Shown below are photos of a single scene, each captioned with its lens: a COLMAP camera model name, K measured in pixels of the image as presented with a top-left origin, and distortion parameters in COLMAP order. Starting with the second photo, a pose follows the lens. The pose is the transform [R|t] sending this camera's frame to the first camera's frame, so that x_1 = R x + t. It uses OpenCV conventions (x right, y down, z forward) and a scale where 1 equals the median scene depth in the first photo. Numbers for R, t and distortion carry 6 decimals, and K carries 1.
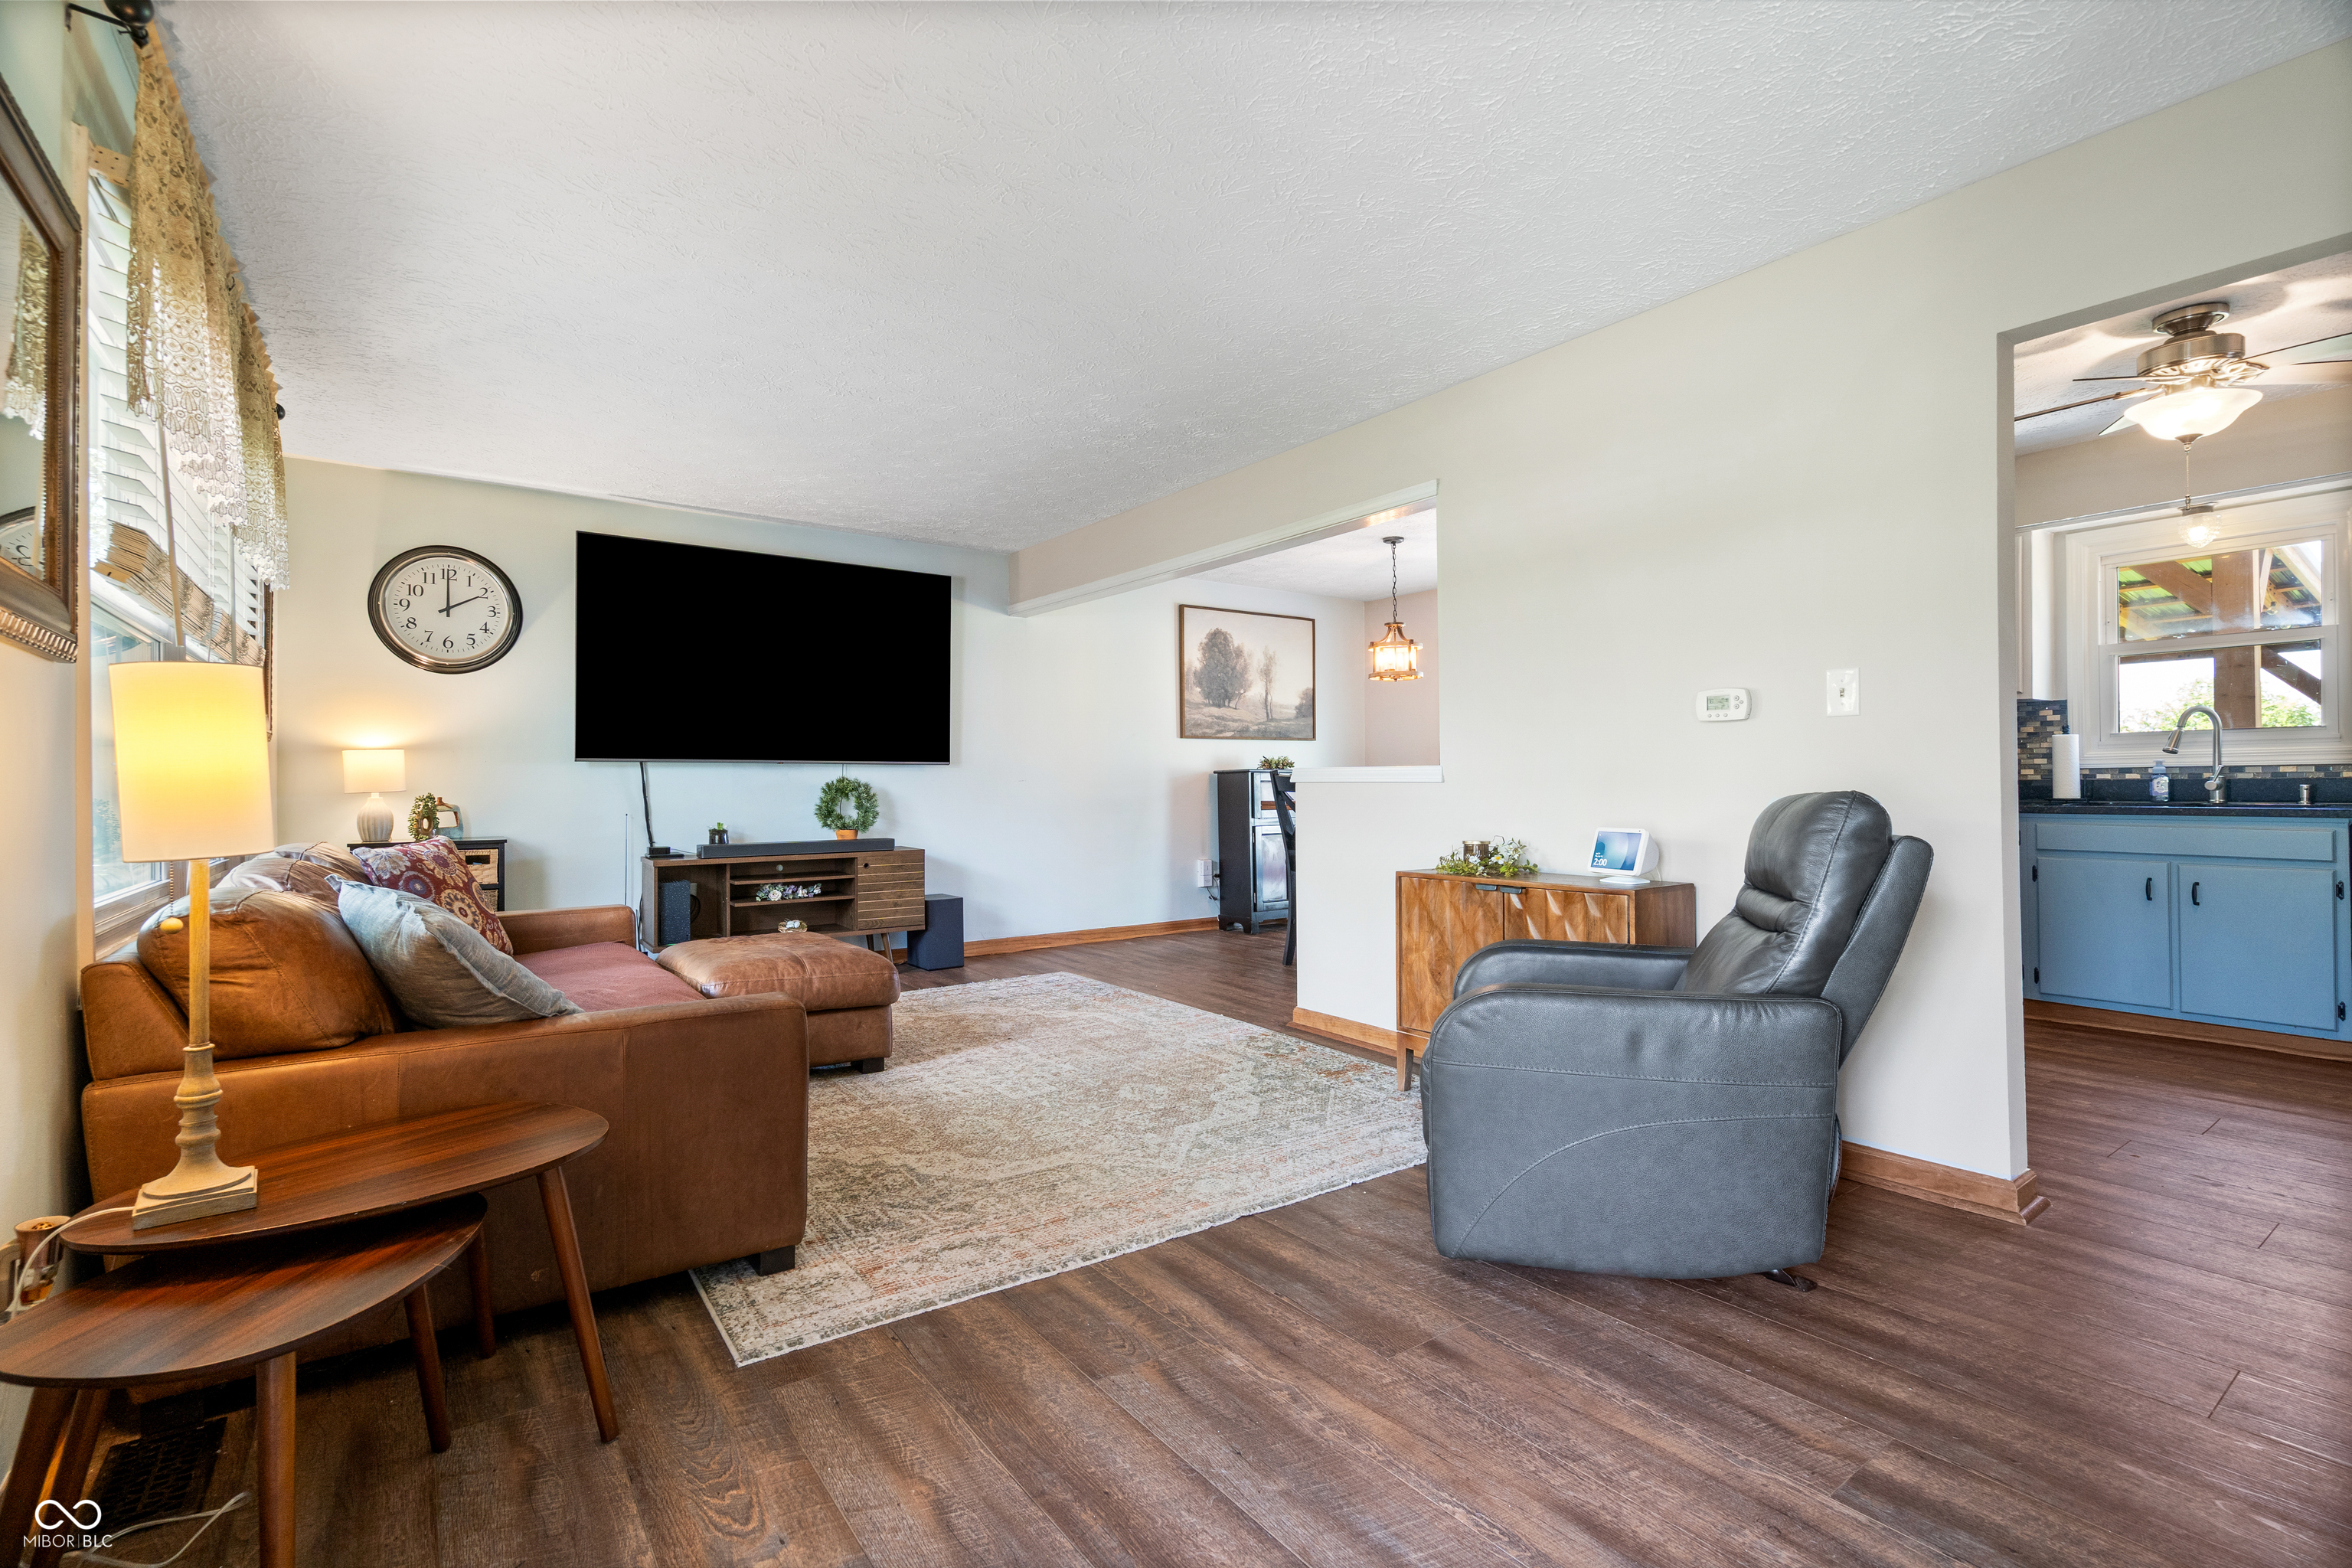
lens RADIAL K [[1071.1, 0, 1176.0], [0, 1071.1, 784.0], [0, 0, 1]] dist [0.000210, -0.000205]
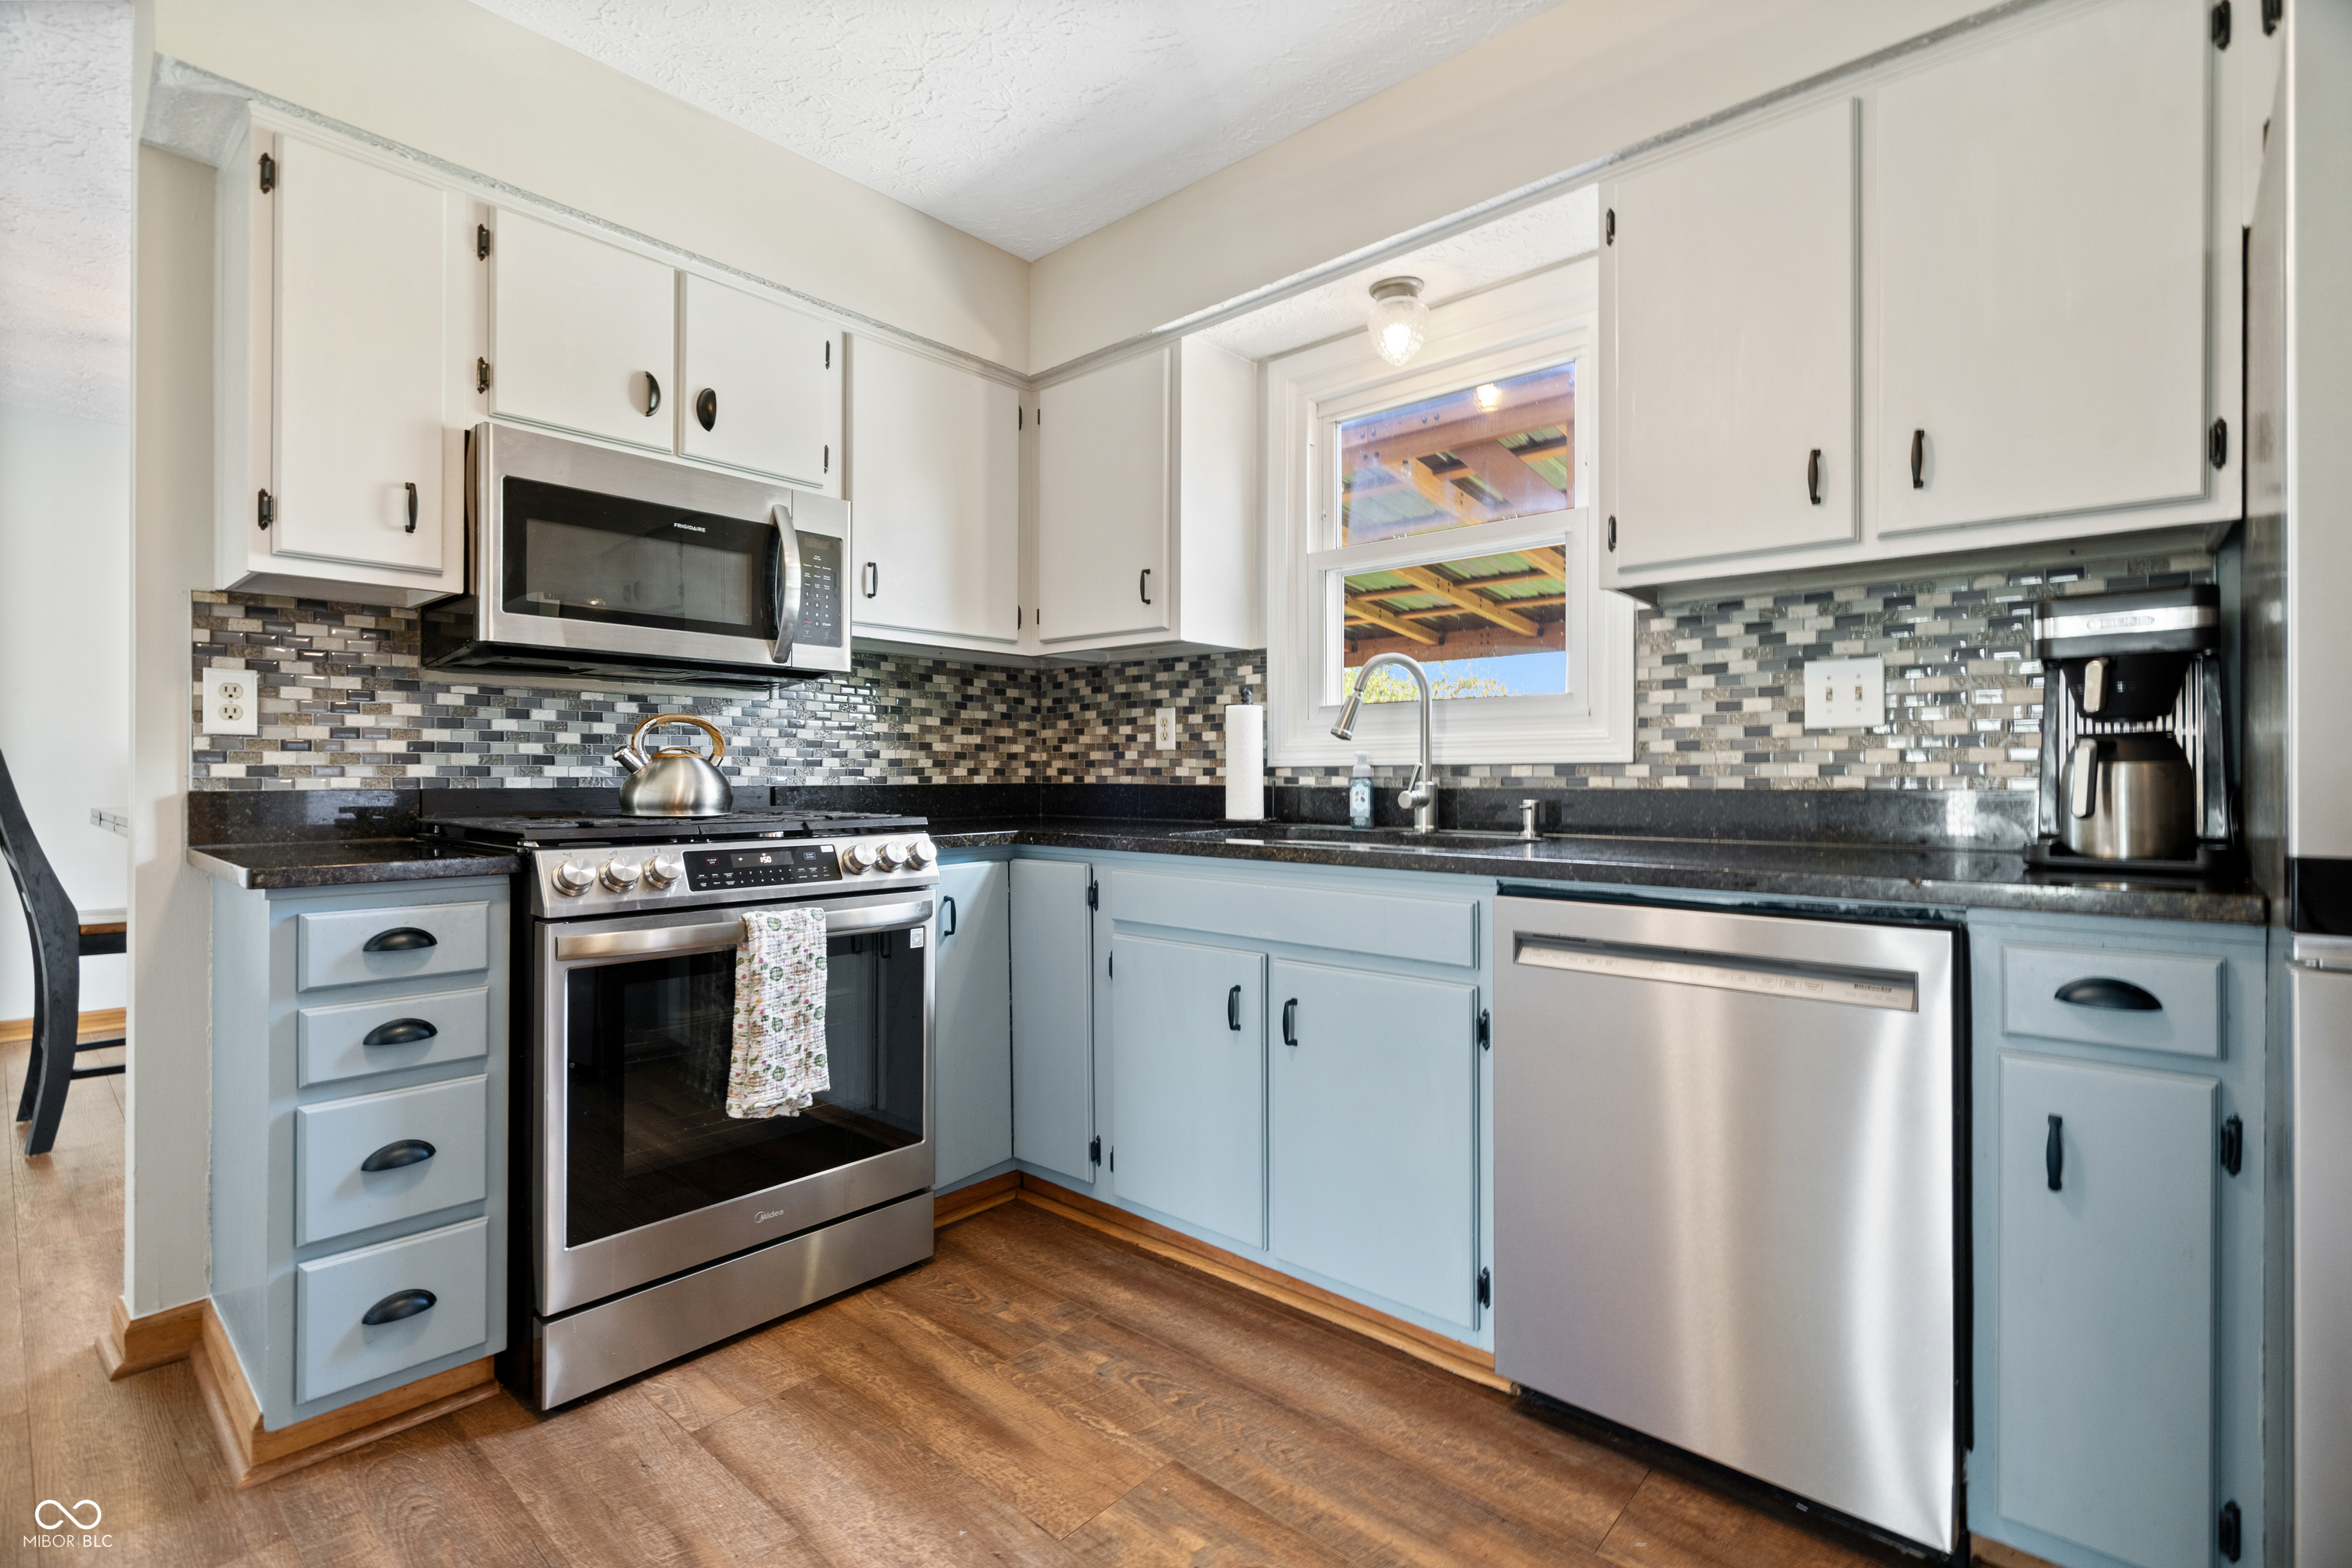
lens RADIAL K [[1071.1, 0, 1176.0], [0, 1071.1, 784.0], [0, 0, 1]] dist [0.000210, -0.000205]
pose [[0.977439, 0.011385, 0.210912, 0.733949], [-0.012147, 0.999924, 0.002317, -0.006439], [-0.210870, -0.004827, 0.977502, 0.491311]]
